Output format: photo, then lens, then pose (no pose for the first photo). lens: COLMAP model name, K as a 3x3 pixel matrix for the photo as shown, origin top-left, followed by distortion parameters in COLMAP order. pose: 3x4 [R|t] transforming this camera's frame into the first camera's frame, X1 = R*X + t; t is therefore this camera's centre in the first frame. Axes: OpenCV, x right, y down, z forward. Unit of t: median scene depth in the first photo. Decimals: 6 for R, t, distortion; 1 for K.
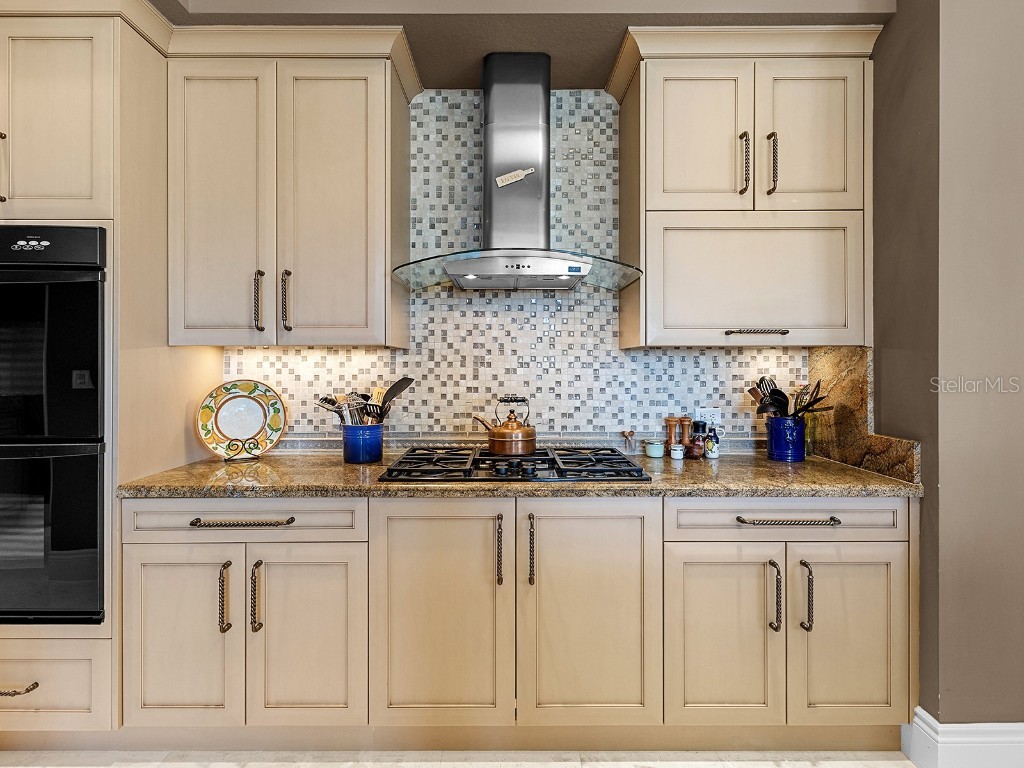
lens RADIAL K [[530.5, 0, 518.6], [0, 530.5, 368.7], [0, 0, 1]] dist [0.000368, 0.001744]
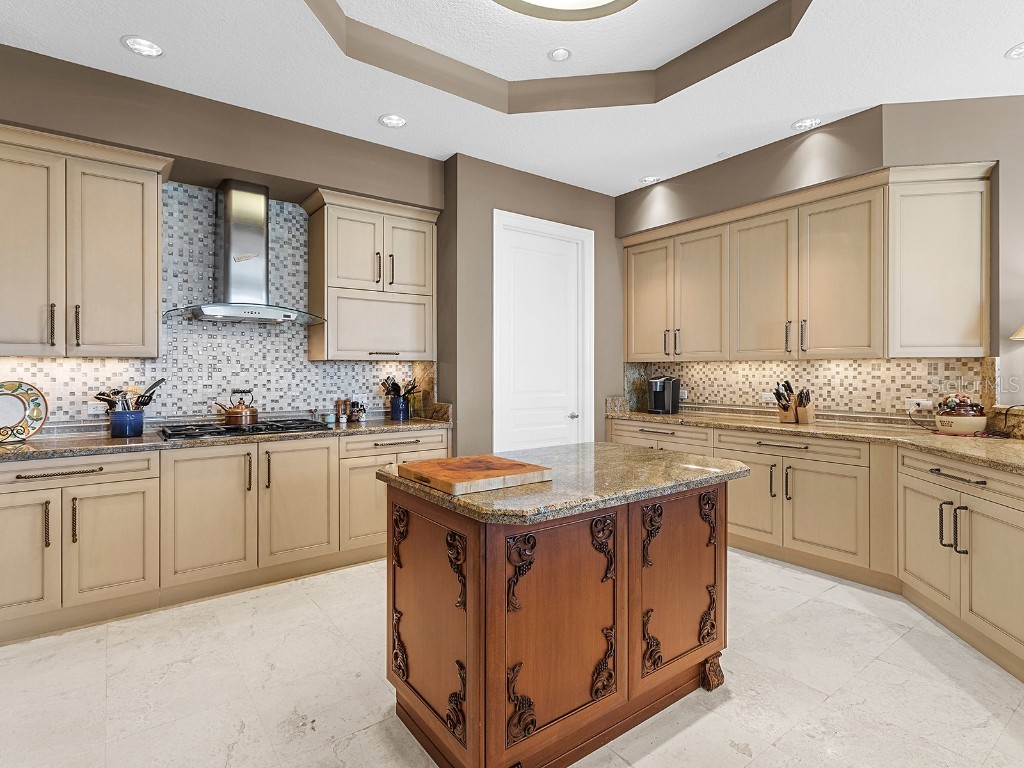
lens RADIAL K [[530.5, 0, 518.6], [0, 530.5, 368.7], [0, 0, 1]] dist [0.000368, 0.001744]
pose [[0.798854, 0.001830, 0.601523, -0.288145], [0.002245, 0.999979, -0.006023, 0.000441], [-0.601521, 0.006162, 0.798833, -0.743145]]
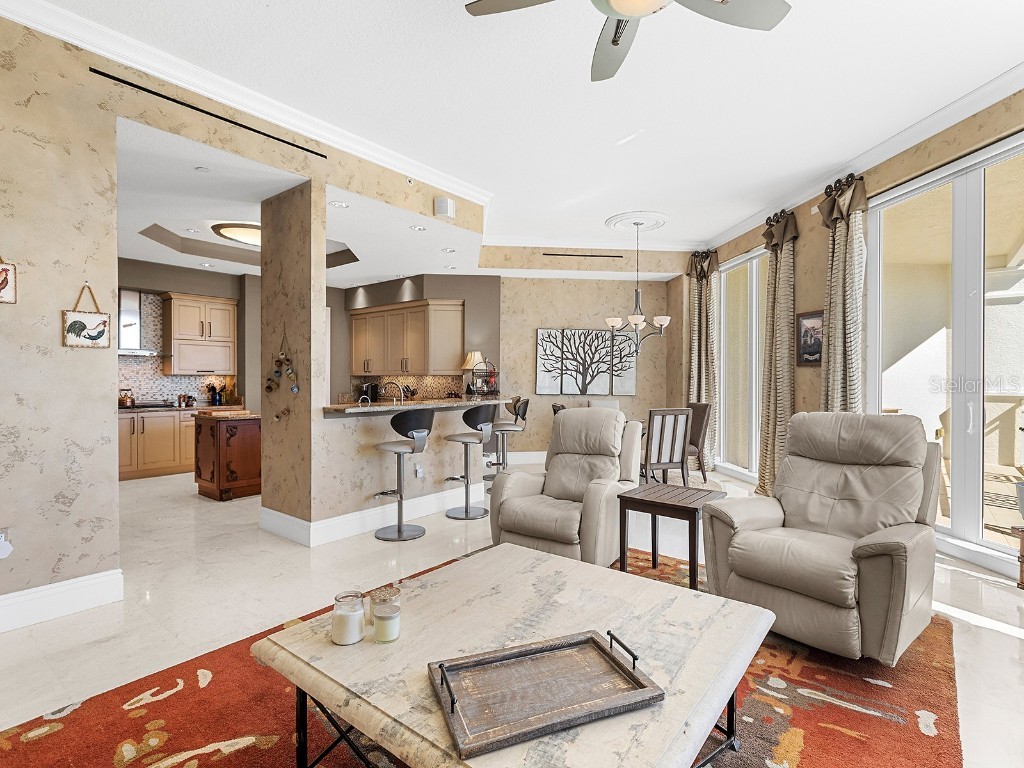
lens RADIAL K [[509.9, 0, 520.7], [0, 509.9, 382.3], [0, 0, 1]] dist [-0.001440, -0.001472]
pose [[0.630755, -0.003870, 0.775972, -0.861346], [0.001194, 0.999991, 0.004017, 0.000470], [-0.775981, -0.001607, 0.630754, -2.717295]]
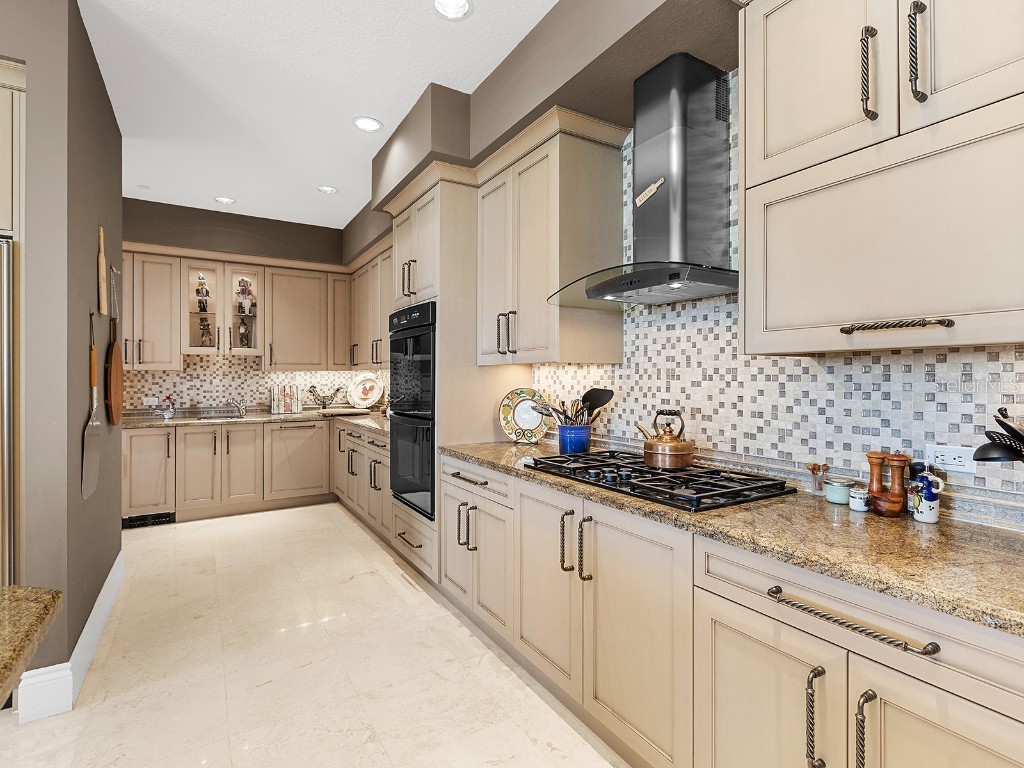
lens RADIAL K [[509.9, 0, 520.7], [0, 509.9, 382.3], [0, 0, 1]] dist [-0.001440, -0.001472]
pose [[0.527359, 0.007637, -0.849608, 0.602621], [-0.005722, 0.999969, 0.005436, -0.001967], [0.849623, 0.001995, 0.527387, 0.242422]]
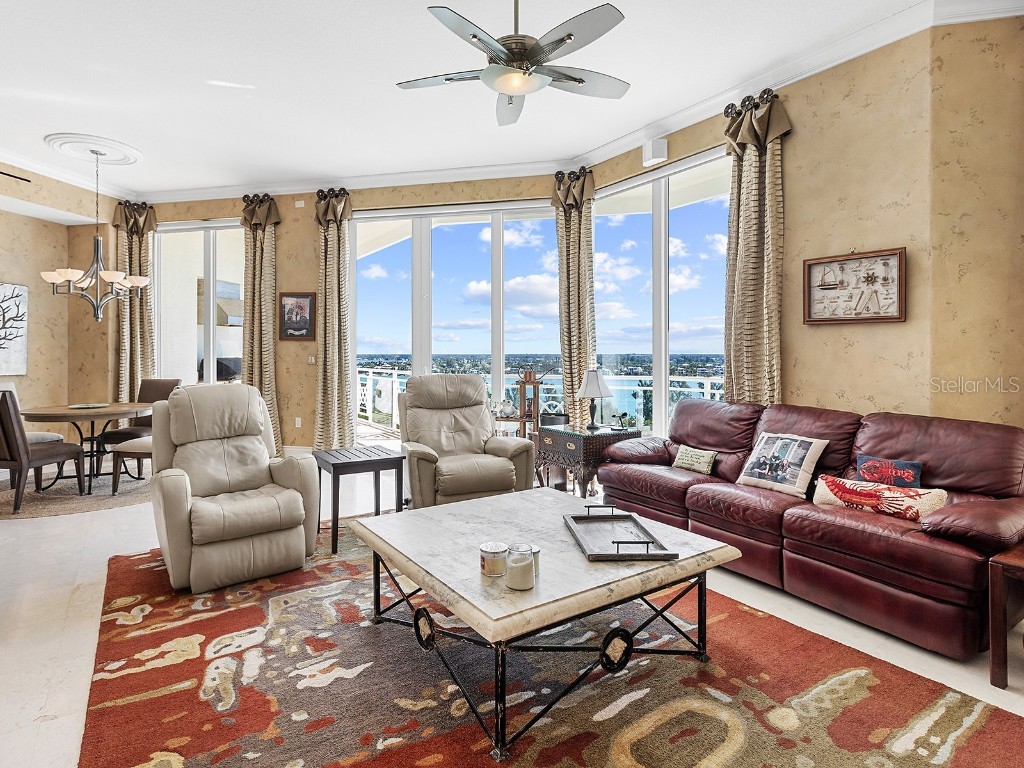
lens RADIAL K [[545.0, 0, 483.7], [0, 545.0, 351.1], [0, 0, 1]] dist [-0.000086, -0.000169]
pose [[-0.529572, 0.003125, 0.848259, -1.123225], [0.003709, 0.999992, -0.001368, 0.001492], [-0.848257, 0.002422, -0.529580, -1.663050]]
